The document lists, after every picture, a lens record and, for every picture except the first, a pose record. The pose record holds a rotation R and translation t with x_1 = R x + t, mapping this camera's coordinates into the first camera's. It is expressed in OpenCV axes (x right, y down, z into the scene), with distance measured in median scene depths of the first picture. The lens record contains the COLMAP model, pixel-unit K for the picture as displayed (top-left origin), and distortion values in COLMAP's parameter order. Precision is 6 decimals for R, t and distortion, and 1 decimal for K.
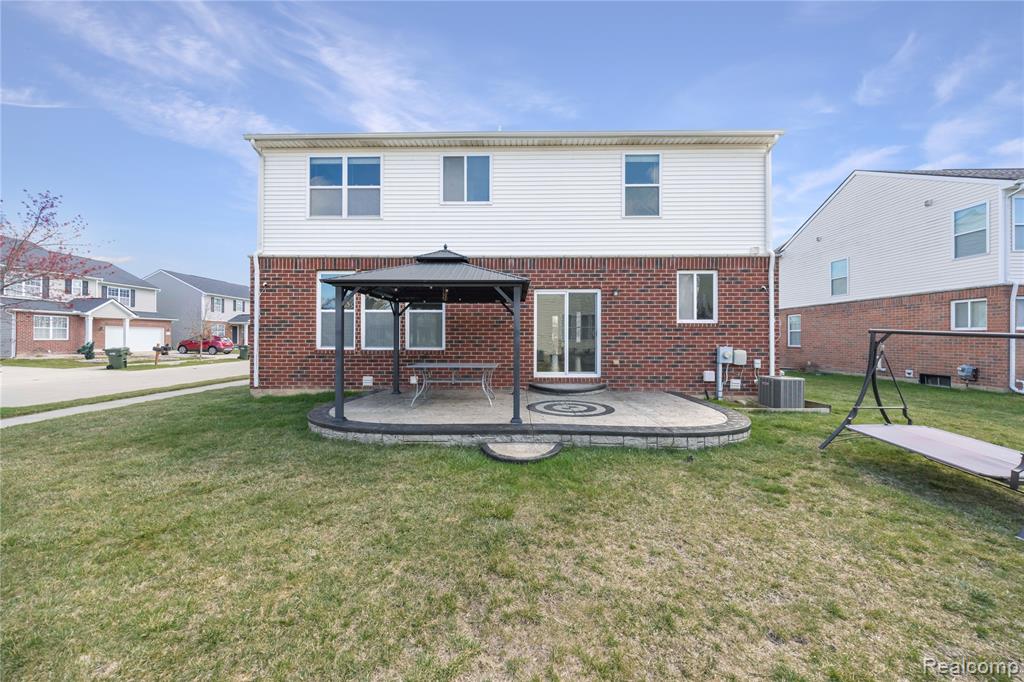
lens RADIAL K [[367.3, 0, 511.4], [0, 367.3, 338.3], [0, 0, 1]] dist [0.000398, 0.000076]
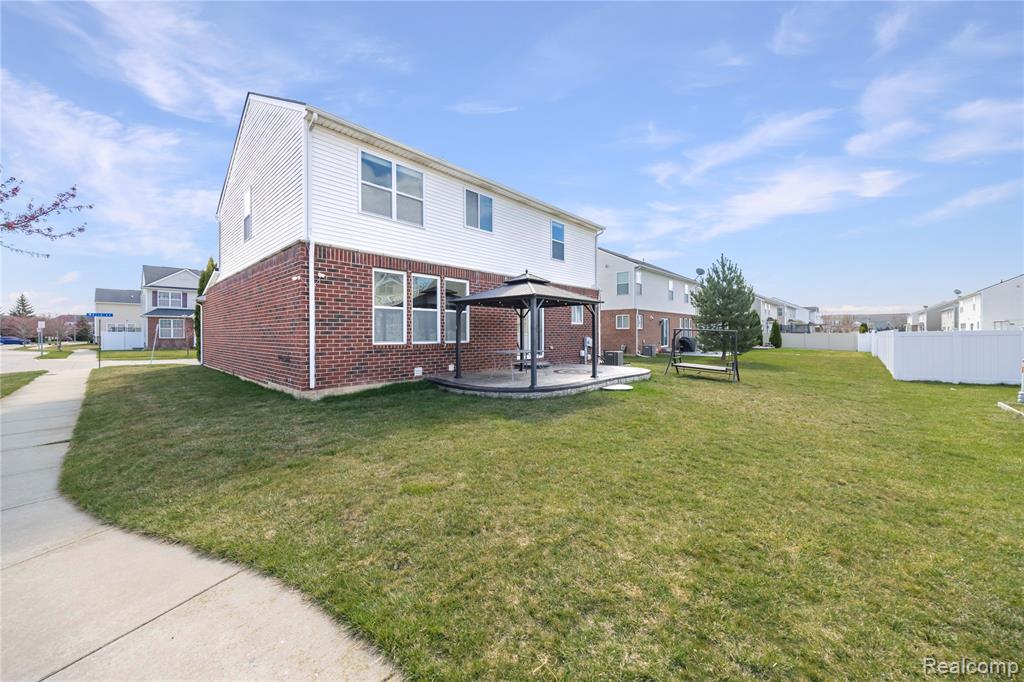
lens RADIAL K [[367.3, 0, 518.2], [0, 367.3, 338.7], [0, 0, 1]] dist [0.000398, 0.000076]
pose [[0.661939, -0.015682, 0.749393, -1.026761], [0.003155, 0.999831, 0.018135, -0.003551], [-0.749551, -0.009640, 0.661877, 0.025390]]
